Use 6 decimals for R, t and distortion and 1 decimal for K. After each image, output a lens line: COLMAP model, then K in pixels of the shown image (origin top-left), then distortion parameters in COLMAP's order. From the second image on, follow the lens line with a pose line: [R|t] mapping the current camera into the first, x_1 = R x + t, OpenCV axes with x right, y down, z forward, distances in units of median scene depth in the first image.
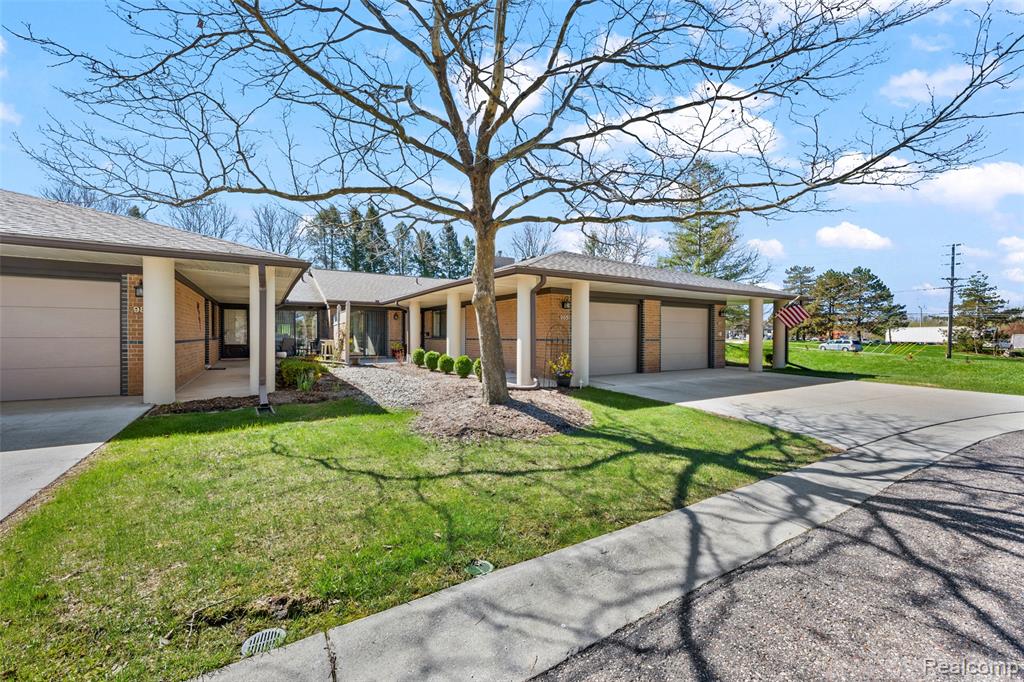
lens RADIAL K [[407.4, 0, 510.6], [0, 407.4, 336.8], [0, 0, 1]] dist [-0.000246, 0.000209]
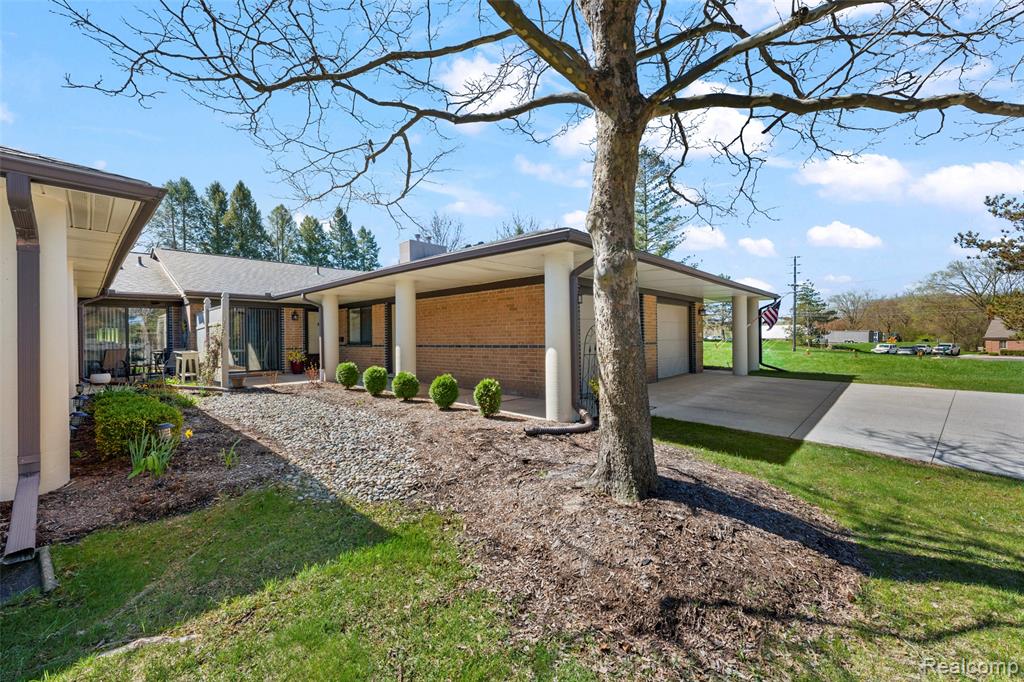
lens RADIAL K [[407.4, 0, 510.6], [0, 407.4, 336.8], [0, 0, 1]] dist [-0.000246, 0.000209]
pose [[0.964923, -0.014130, 0.262151, -0.111259], [0.015000, 0.999887, -0.001317, -0.006752], [-0.262103, 0.005204, 0.965026, 0.215086]]
